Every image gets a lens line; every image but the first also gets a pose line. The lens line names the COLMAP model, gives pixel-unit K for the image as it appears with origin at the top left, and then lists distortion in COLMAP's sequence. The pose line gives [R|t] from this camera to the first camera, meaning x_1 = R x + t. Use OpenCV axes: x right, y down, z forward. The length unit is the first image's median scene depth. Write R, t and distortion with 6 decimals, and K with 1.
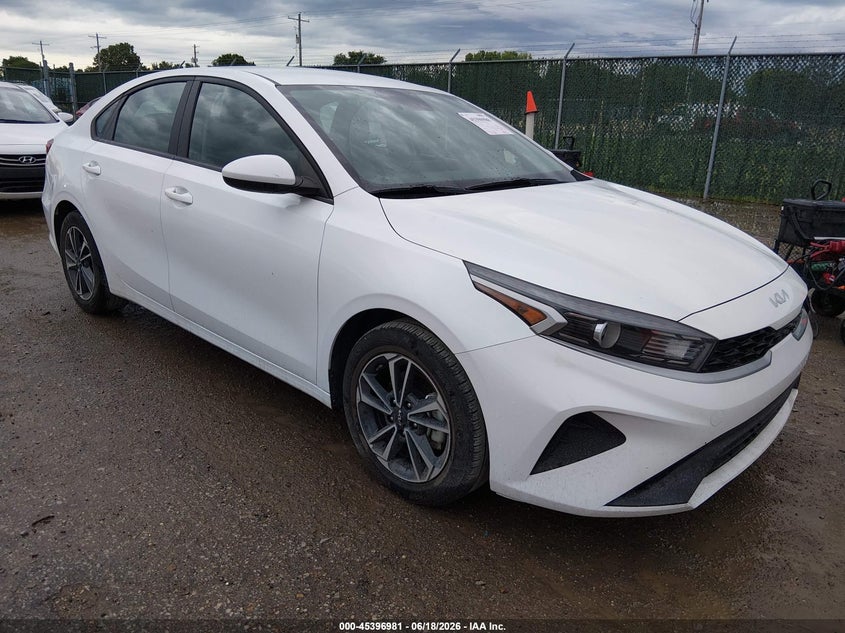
lens RADIAL K [[667.3, 0, 421.8], [0, 667.3, 315.5], [0, 0, 1]] dist [-0.028743, 0.013054]
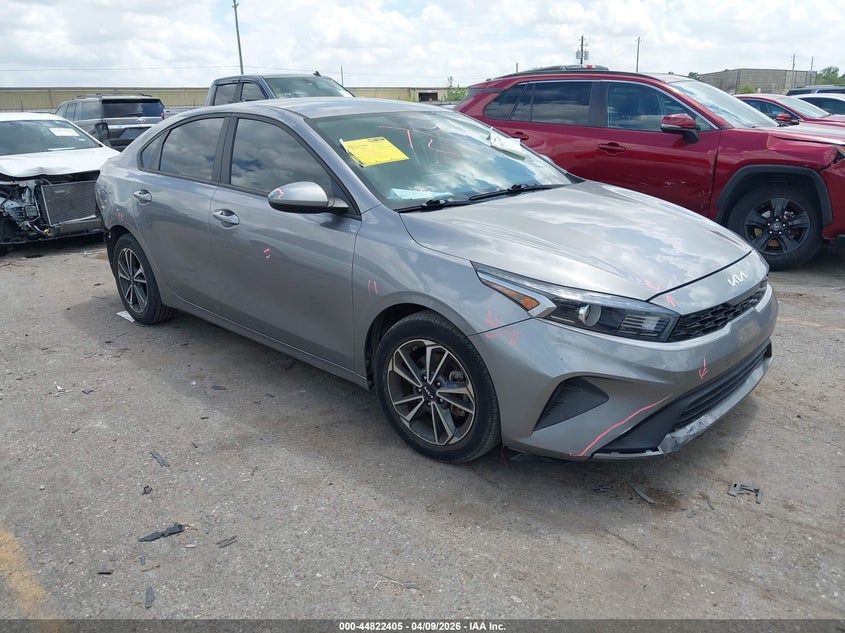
lens RADIAL K [[655.0, 0, 423.2], [0, 655.0, 317.6], [0, 0, 1]] dist [0.014451, -0.015016]
pose [[0.998546, -0.050014, -0.020123, -0.007375], [0.050076, 0.998742, 0.002621, 0.012055], [0.019967, -0.003625, 0.999794, -0.200612]]
